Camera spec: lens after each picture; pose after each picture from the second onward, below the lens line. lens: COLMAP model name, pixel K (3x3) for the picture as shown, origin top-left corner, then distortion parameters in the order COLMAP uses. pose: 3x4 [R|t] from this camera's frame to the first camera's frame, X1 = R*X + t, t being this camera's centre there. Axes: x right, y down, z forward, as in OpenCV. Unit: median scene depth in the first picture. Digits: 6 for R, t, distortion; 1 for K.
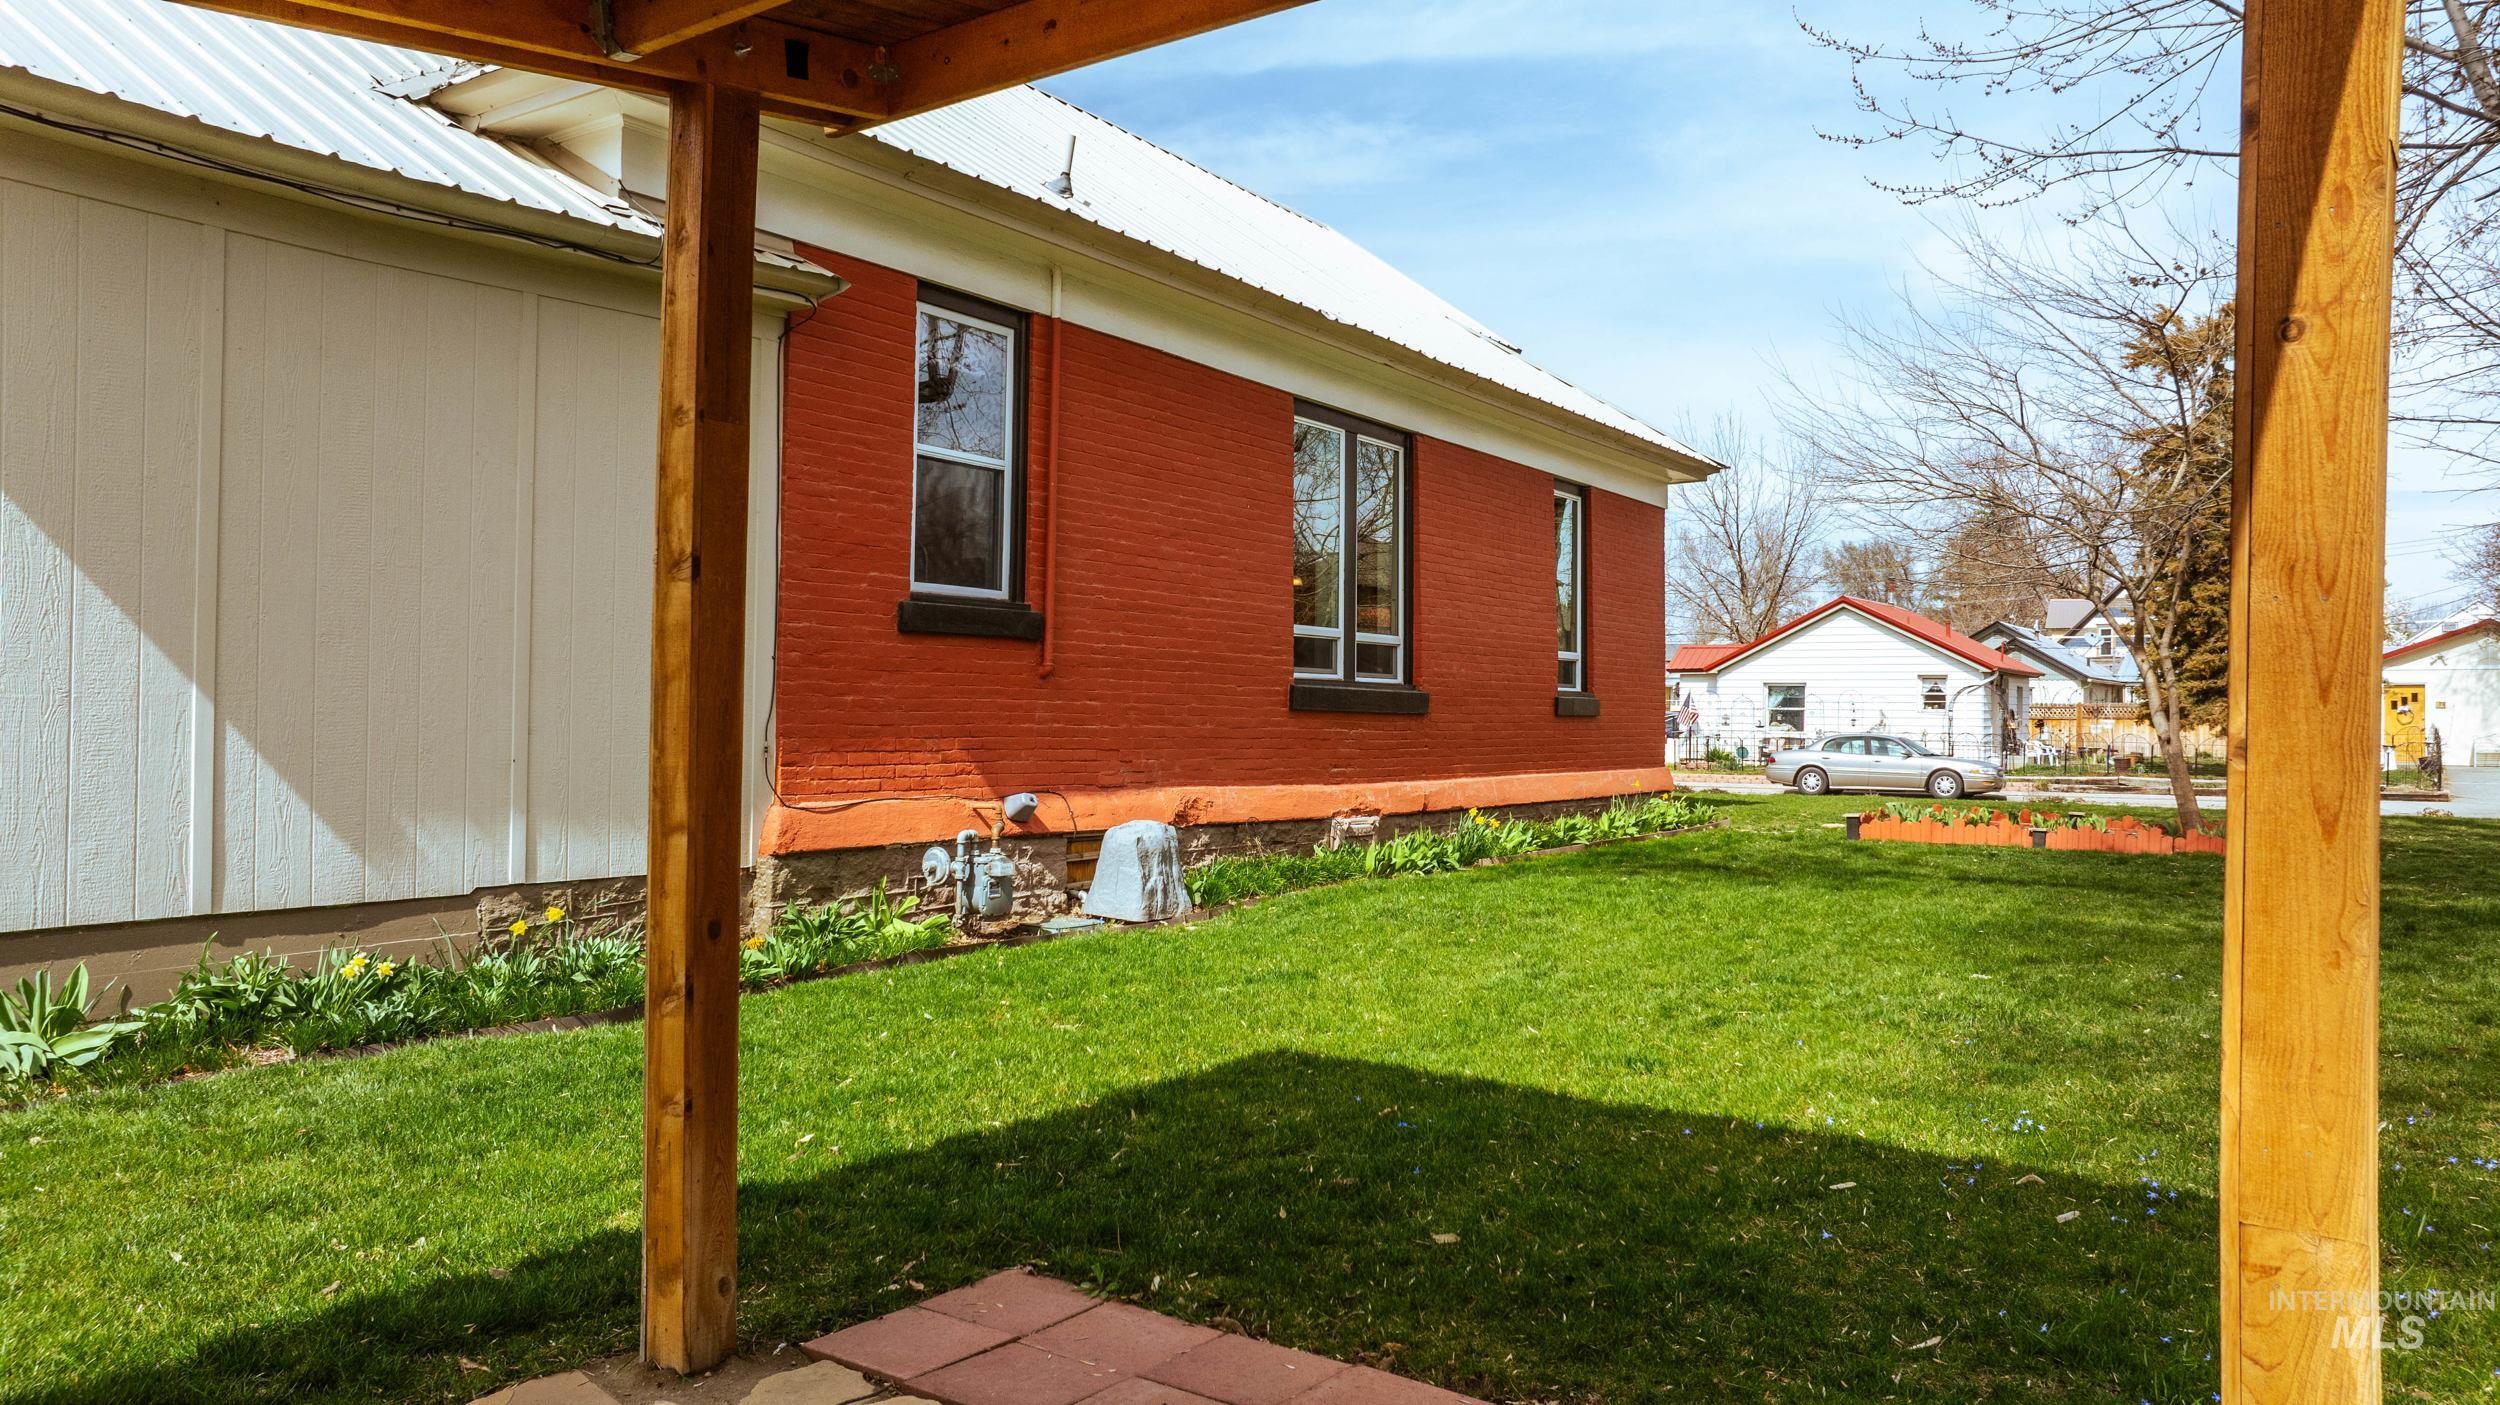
lens RADIAL K [[1763.7, 0, 1250.0], [0, 1763.7, 702.5], [0, 0, 1]] dist [-0.001788, 0.000895]
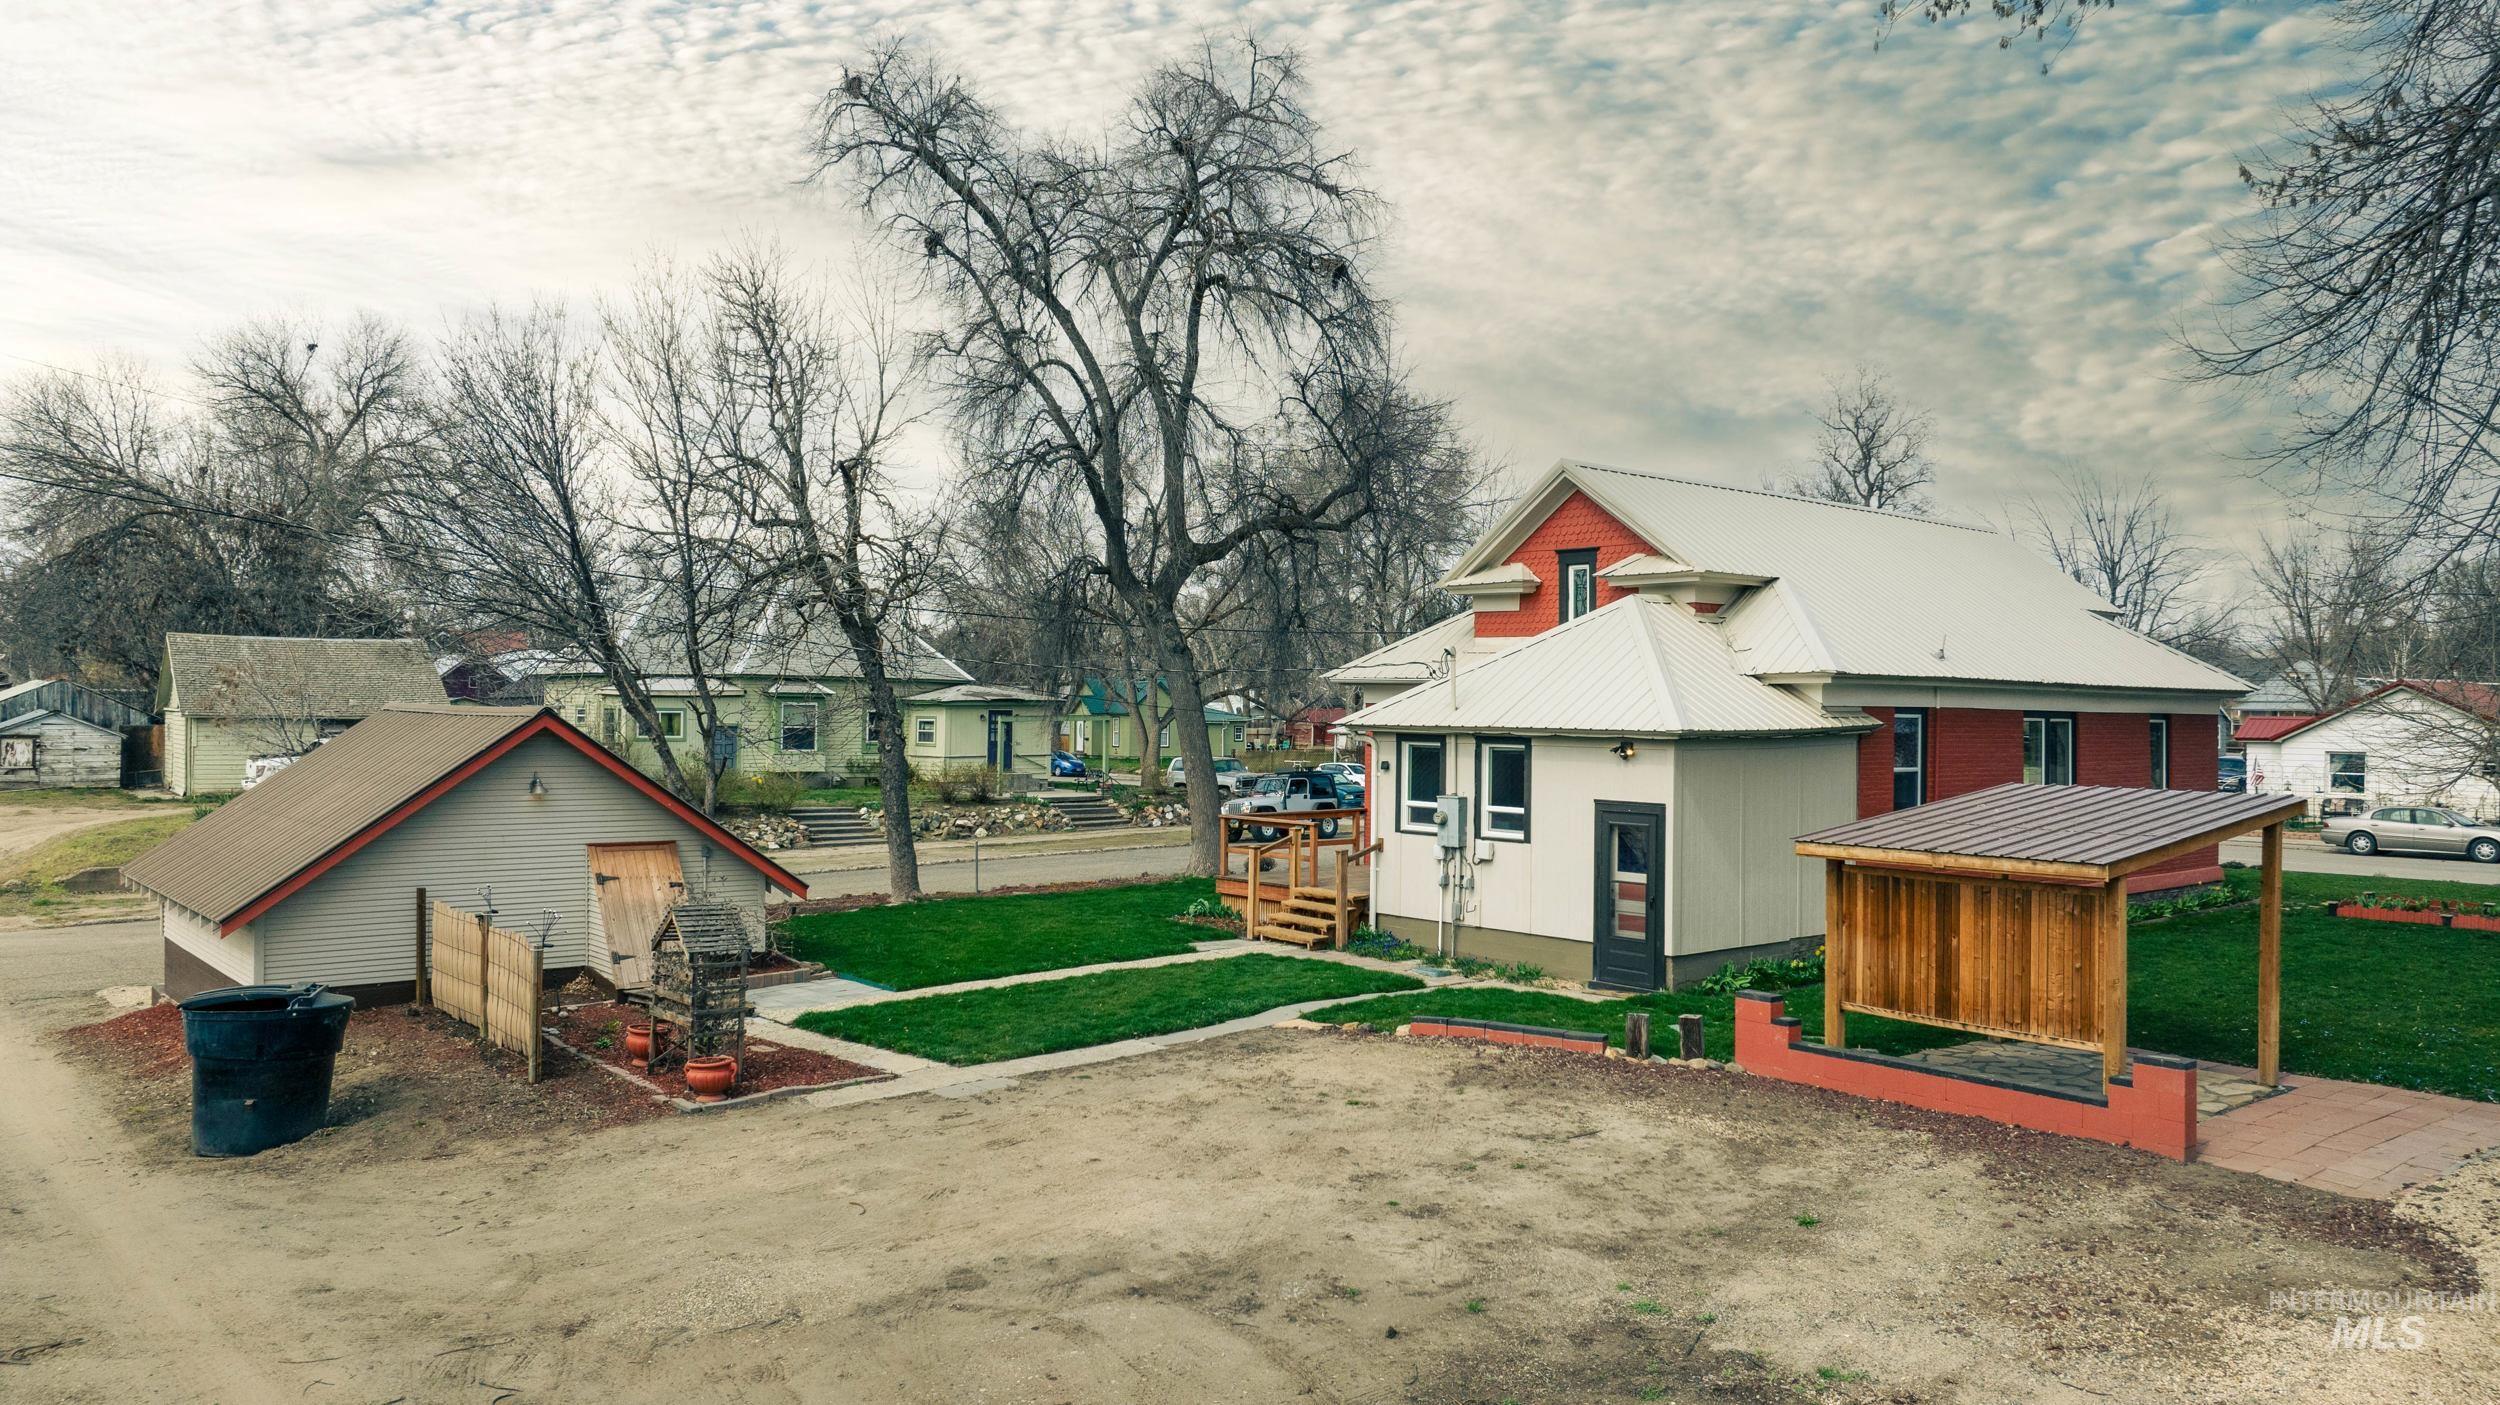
lens RADIAL K [[1763.7, 0, 1250.0], [0, 1763.7, 702.5], [0, 0, 1]] dist [-0.001788, 0.000895]
pose [[0.960219, 0.000916, -0.279246, -0.080486], [-0.000783, 1.000000, 0.000588, -0.052692], [0.279246, -0.000346, 0.960219, -0.386568]]
